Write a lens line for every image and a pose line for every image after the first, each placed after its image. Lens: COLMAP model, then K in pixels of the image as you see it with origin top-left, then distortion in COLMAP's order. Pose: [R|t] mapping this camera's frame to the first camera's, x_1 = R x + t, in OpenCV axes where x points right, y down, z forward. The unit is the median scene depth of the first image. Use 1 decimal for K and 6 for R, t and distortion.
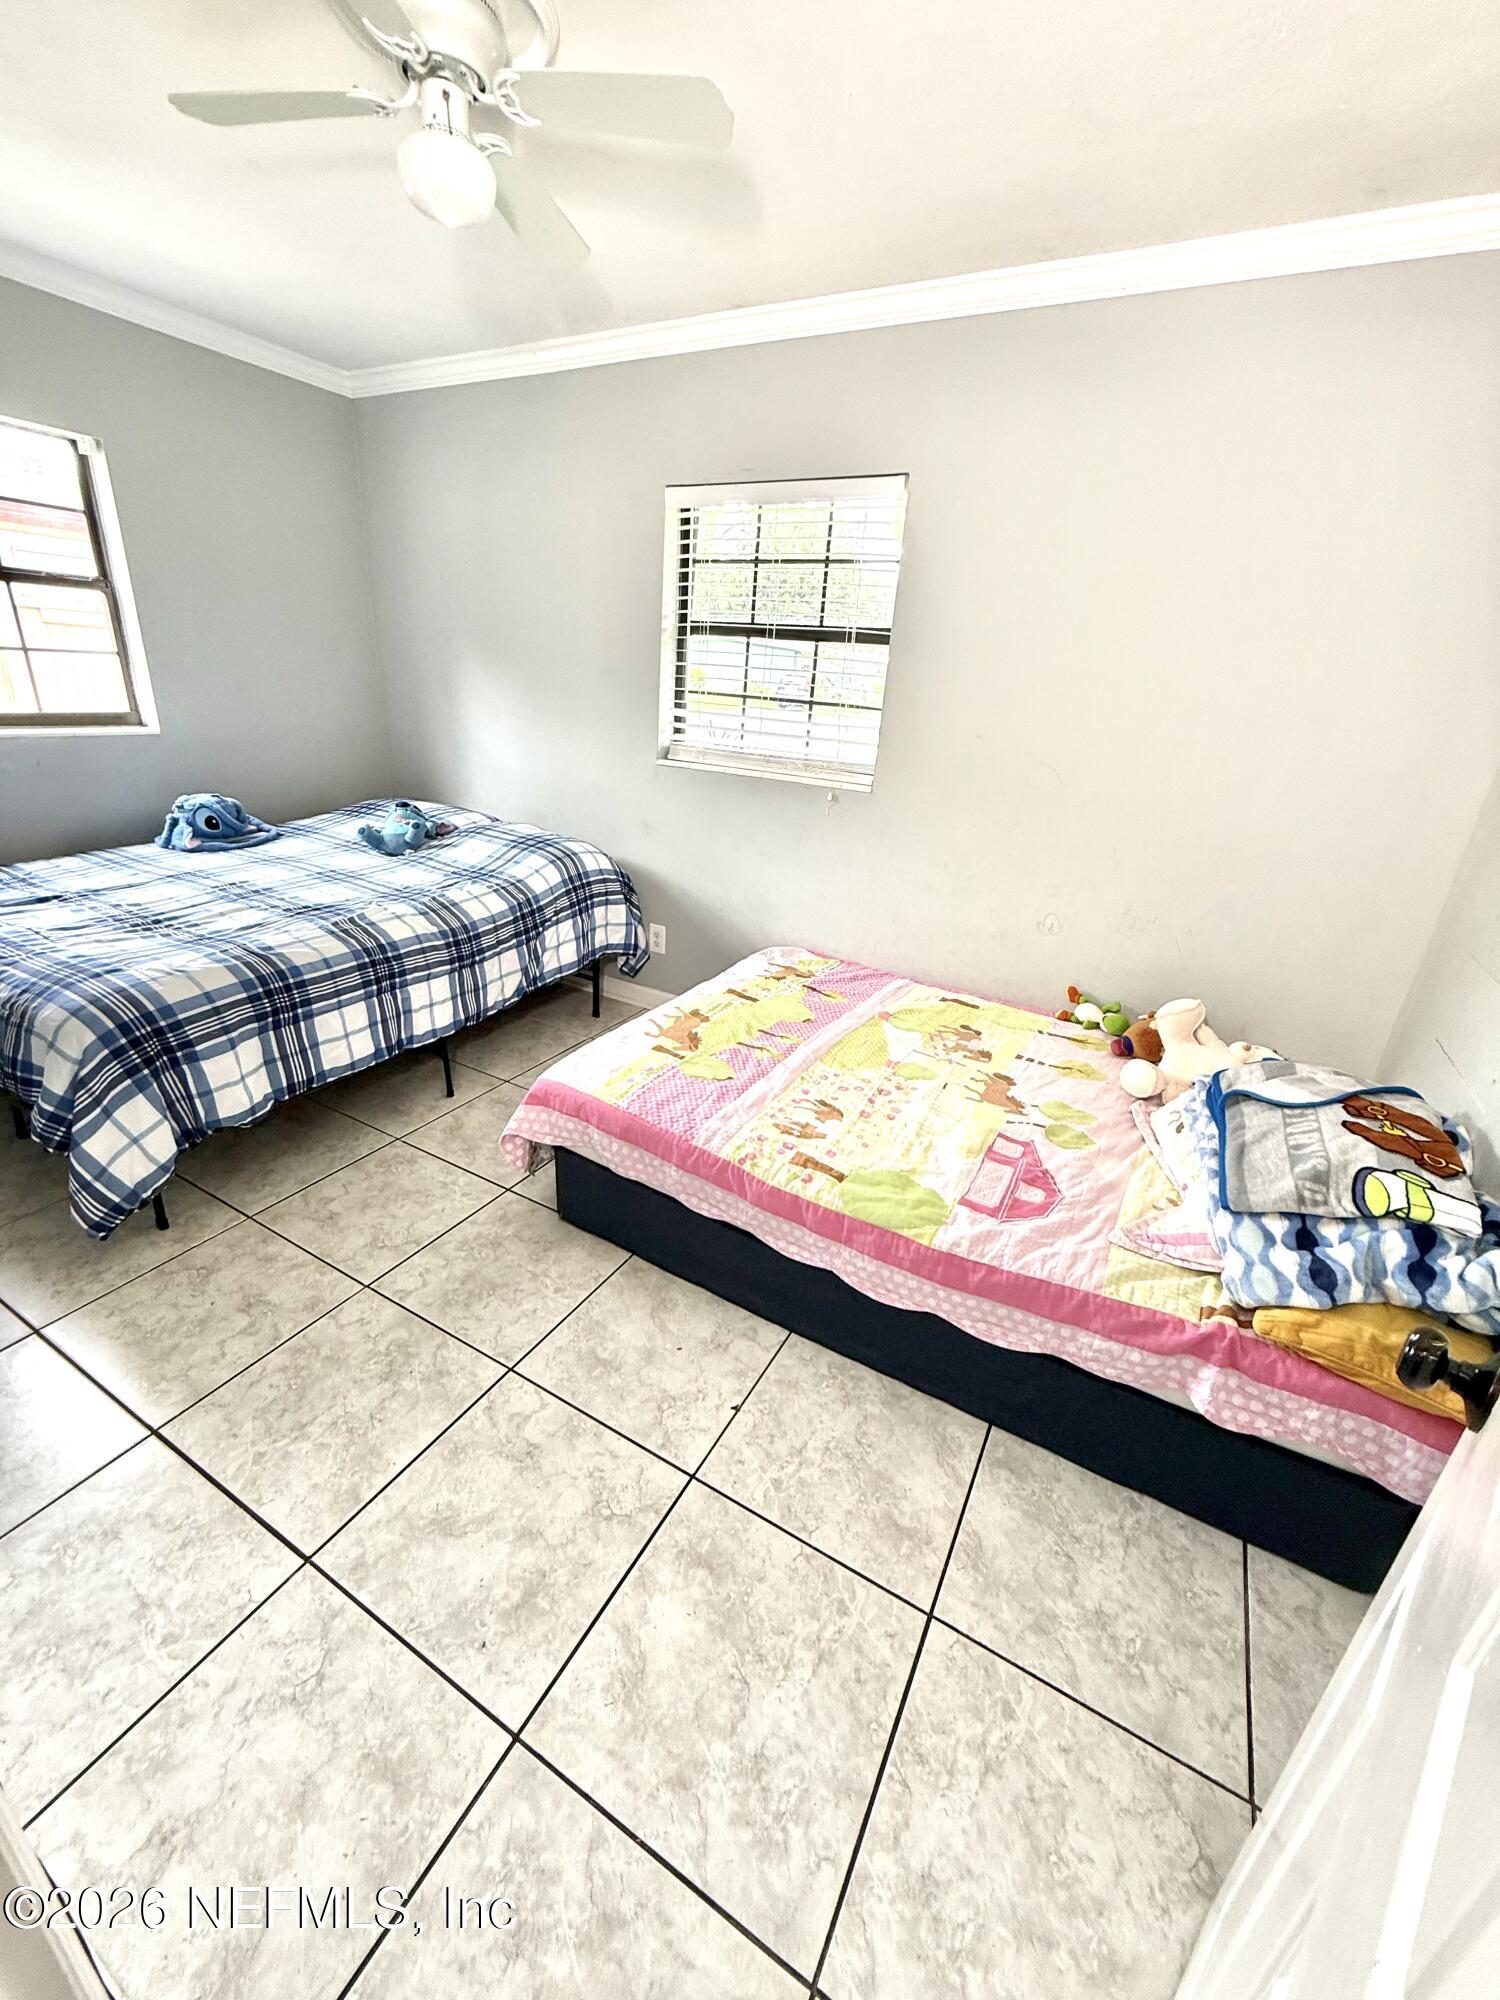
lens RADIAL K [[805.8, 0, 743.8], [0, 805.8, 999.7], [0, 0, 1]] dist [-0.001262, 0.000557]
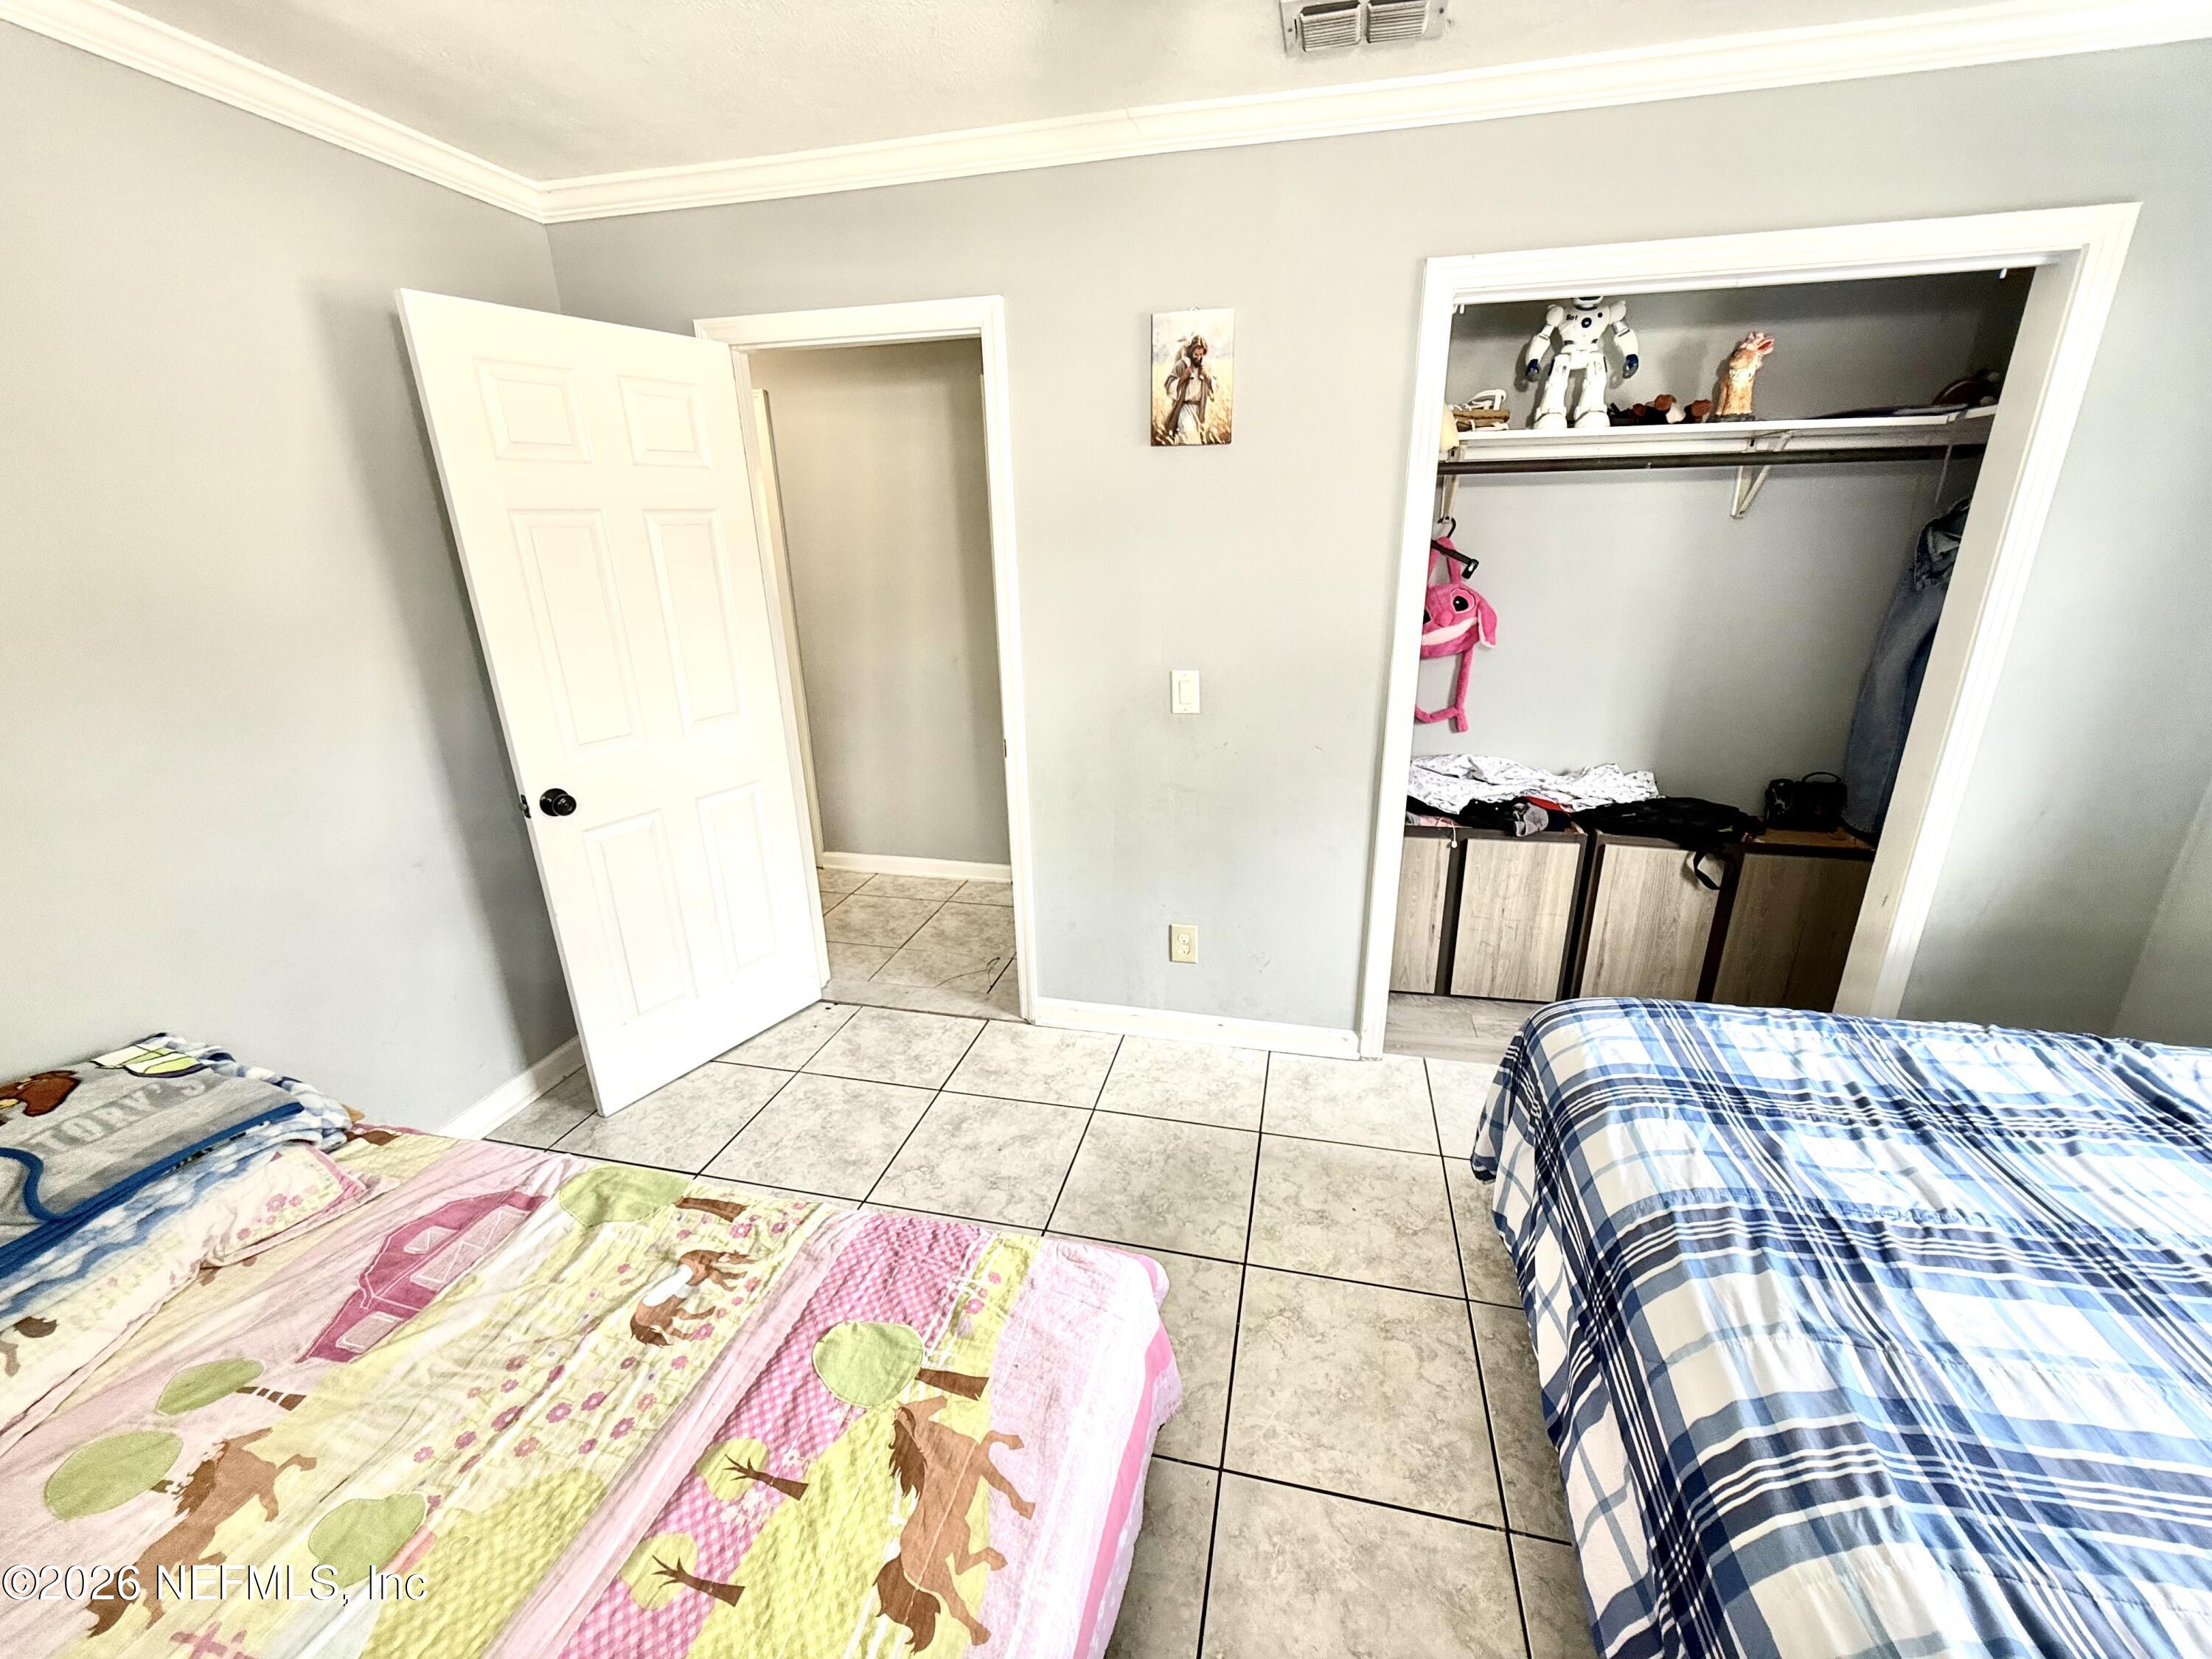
lens RADIAL K [[891.2, 0, 1114.2], [0, 891.2, 828.9], [0, 0, 1]] dist [-0.001262, 0.000557]
pose [[-0.958854, 0.043338, -0.280572, -0.052195], [-0.146495, 0.771015, 0.619738, -0.569590], [0.243183, 0.635341, -0.732942, 1.236486]]
